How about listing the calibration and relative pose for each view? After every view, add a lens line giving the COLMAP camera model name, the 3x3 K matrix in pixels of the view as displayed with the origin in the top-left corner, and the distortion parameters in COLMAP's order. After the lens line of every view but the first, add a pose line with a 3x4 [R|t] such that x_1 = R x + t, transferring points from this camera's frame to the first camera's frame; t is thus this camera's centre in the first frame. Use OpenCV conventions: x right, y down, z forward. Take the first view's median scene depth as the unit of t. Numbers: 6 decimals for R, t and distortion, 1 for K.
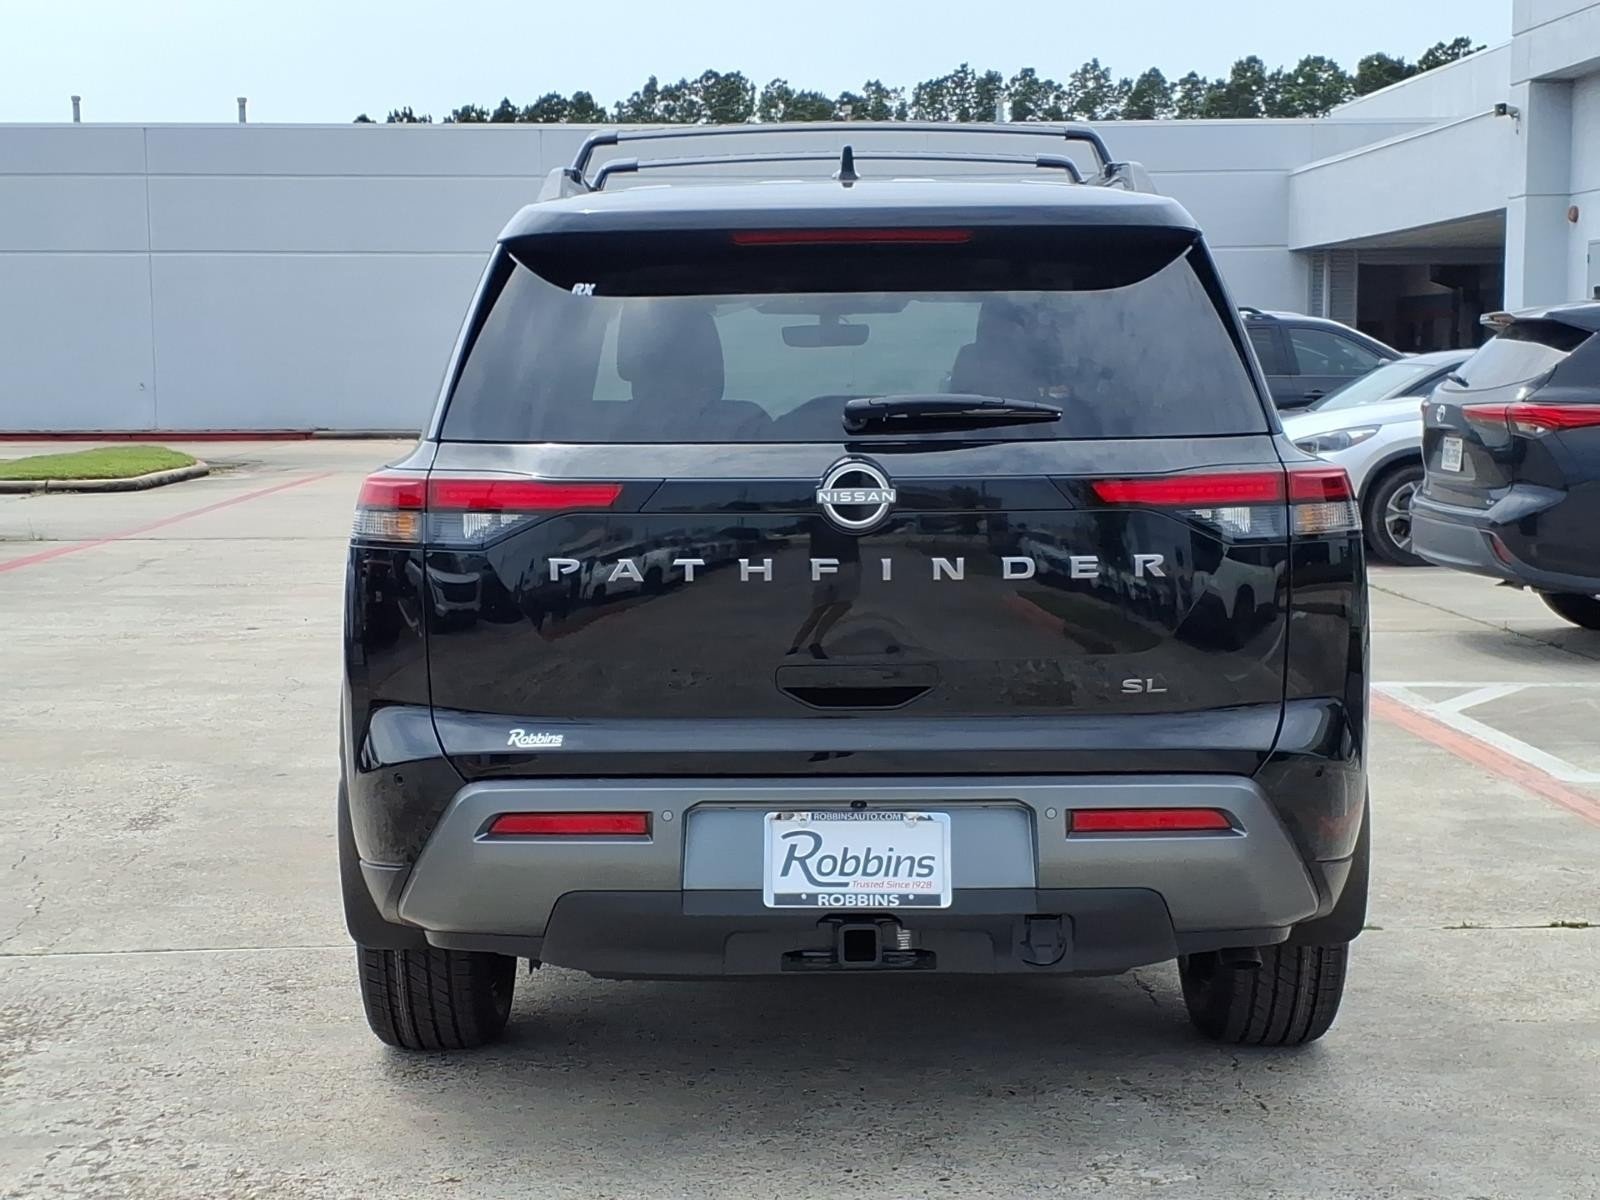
lens RADIAL K [[2541.3, 0, 766.4], [0, 2541.3, 597.3], [0, 0, 1]] dist [0.264314, -0.903929]
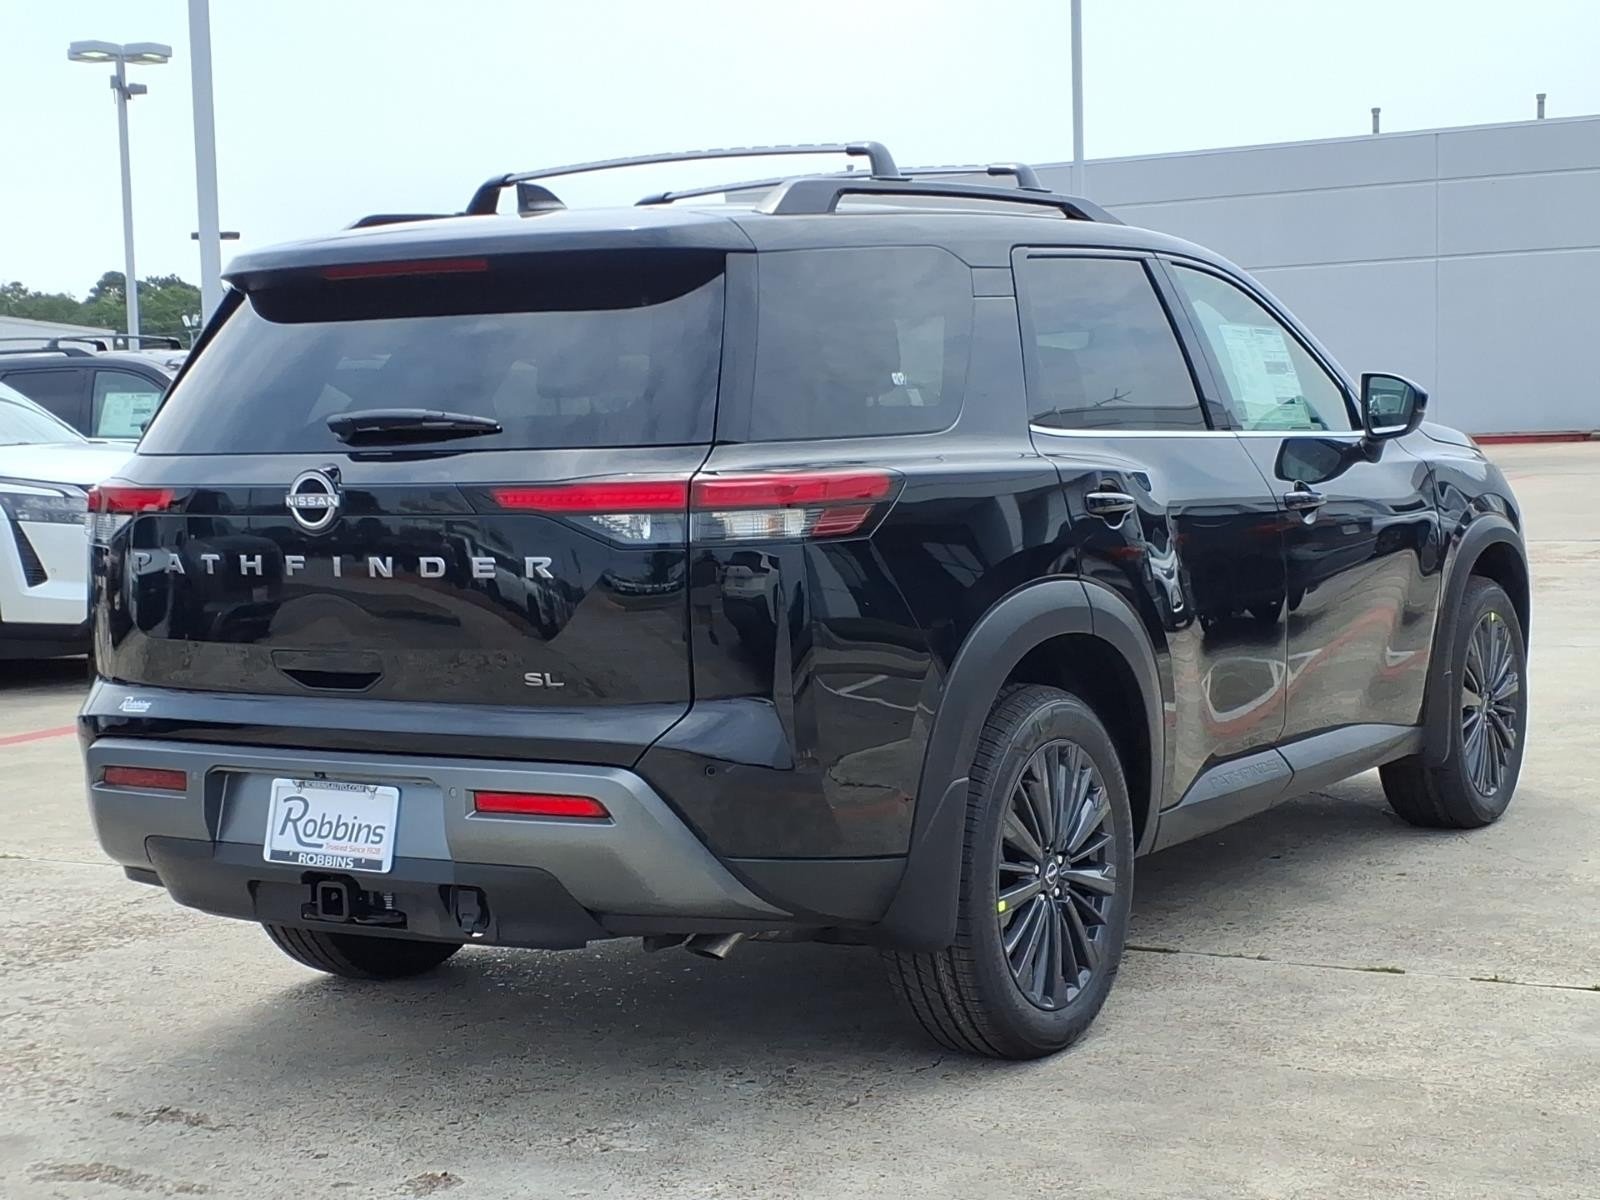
lens RADIAL K [[2541.3, 0, 766.4], [0, 2541.3, 597.3], [0, 0, 1]] dist [0.264314, -0.903929]
pose [[0.848757, 0.022910, -0.528286, 0.792581], [-0.023883, 0.999702, 0.004983, -0.007454], [0.528243, 0.008388, 0.849052, 0.141534]]
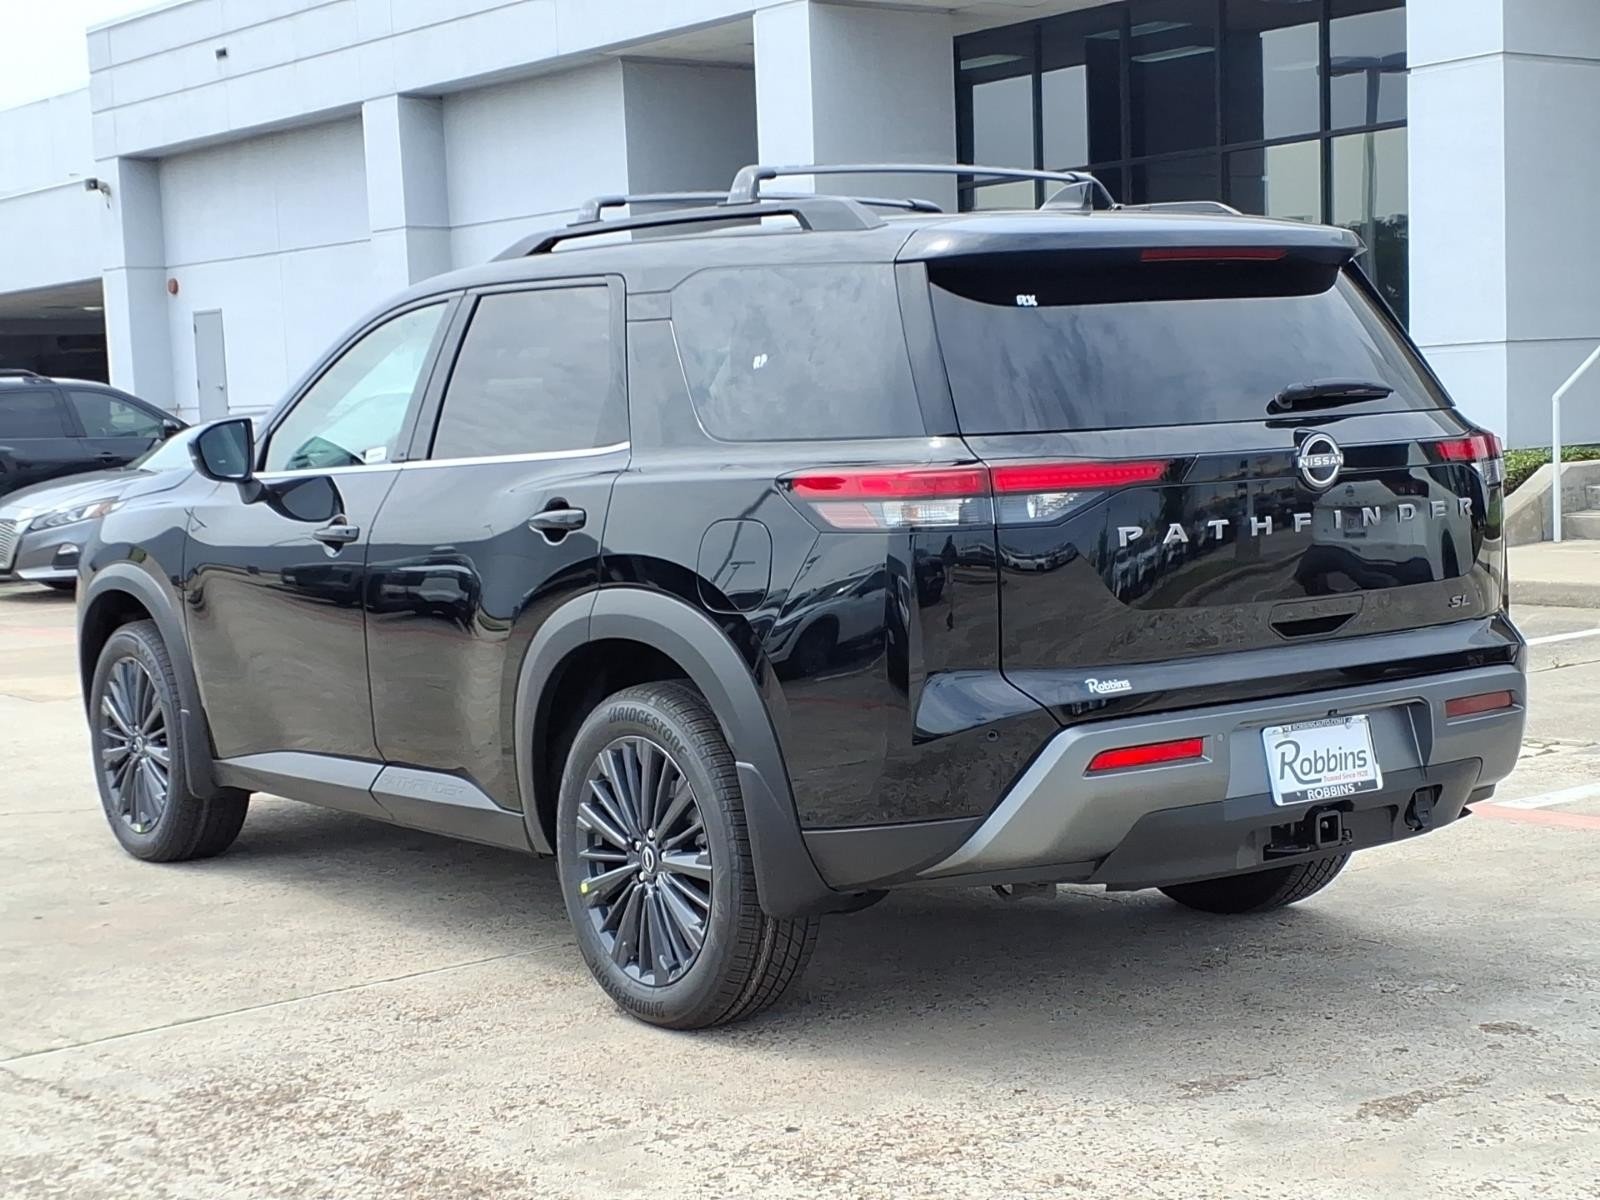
lens RADIAL K [[2541.3, 0, 766.4], [0, 2541.3, 597.3], [0, 0, 1]] dist [0.264314, -0.903929]
pose [[0.808471, -0.070541, 0.584293, -0.893722], [0.088153, 0.996105, -0.001717, 0.004238], [-0.581896, 0.052896, 0.811541, 0.151570]]
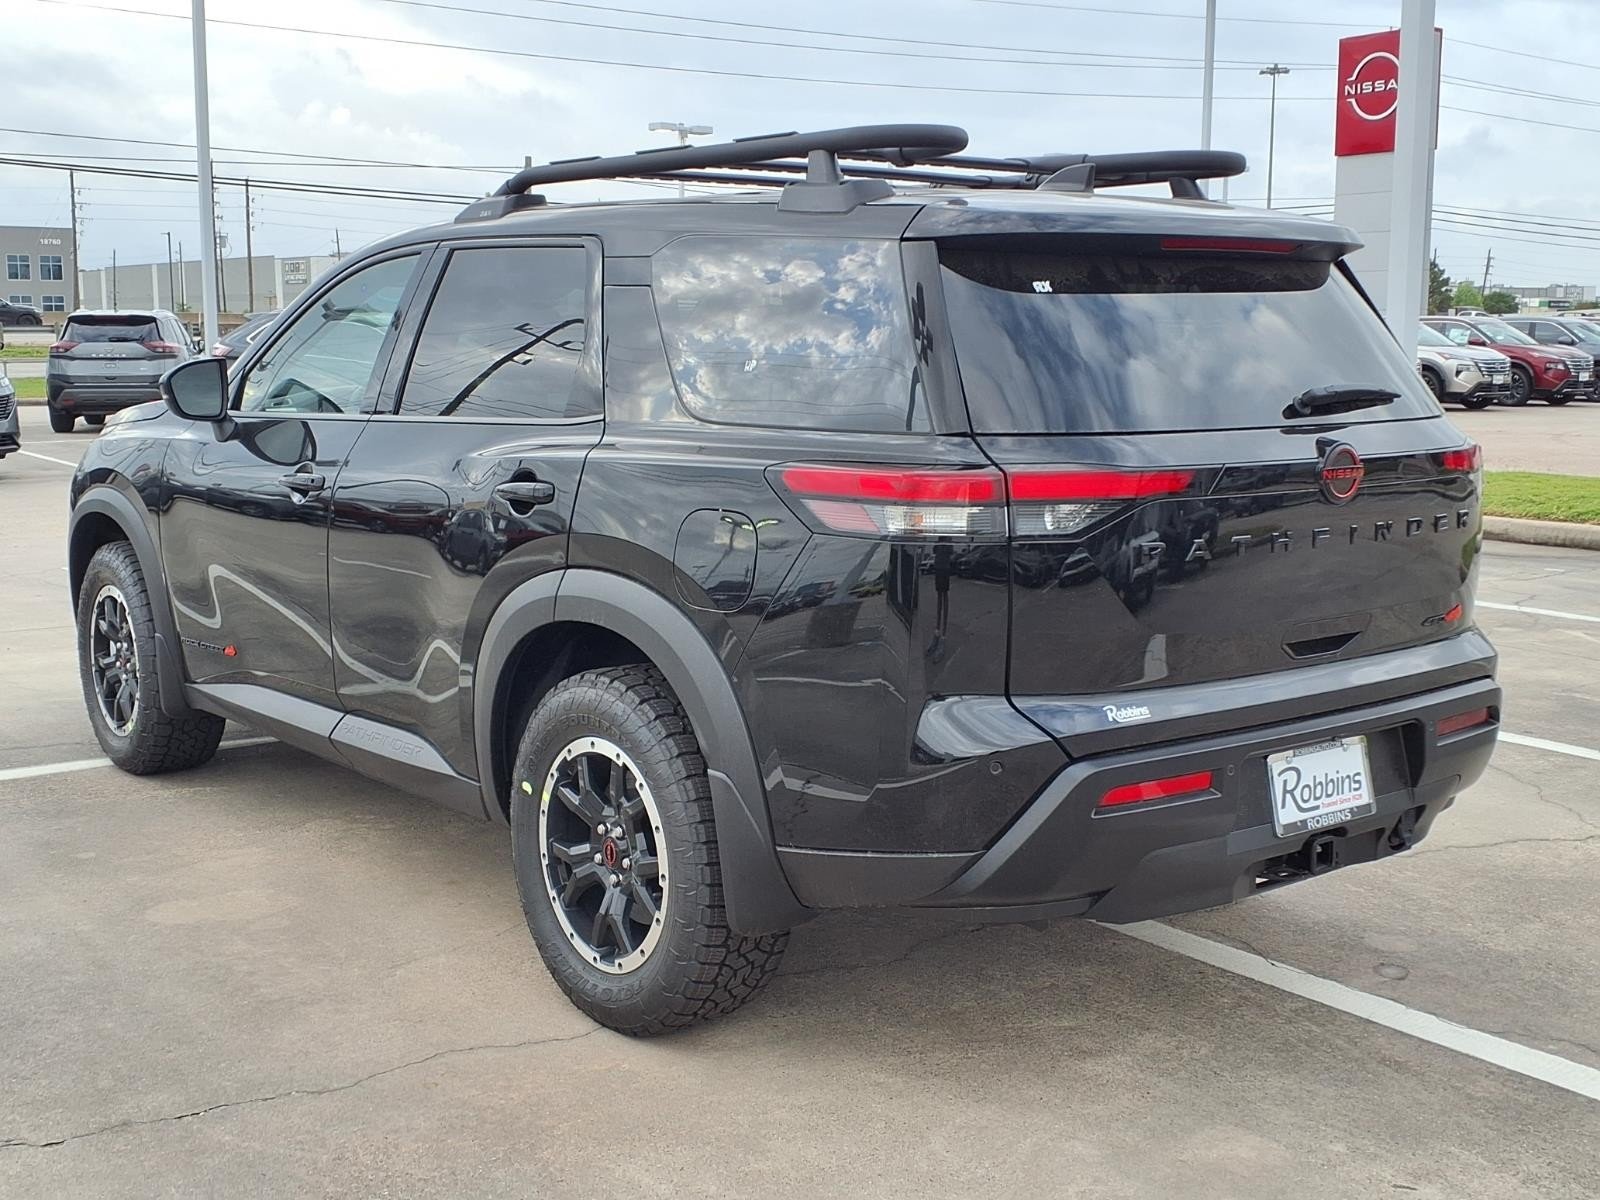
lens RADIAL K [[1836.1, 0, 800.0], [0, 1836.1, 600.0], [0, 0, 1]] dist [0.145233, -0.010995]
pose [[0.771897, -0.083444, 0.630247, -0.678840], [0.048746, 0.996199, 0.072194, -0.054563], [-0.633875, -0.025004, 0.773031, 0.494625]]
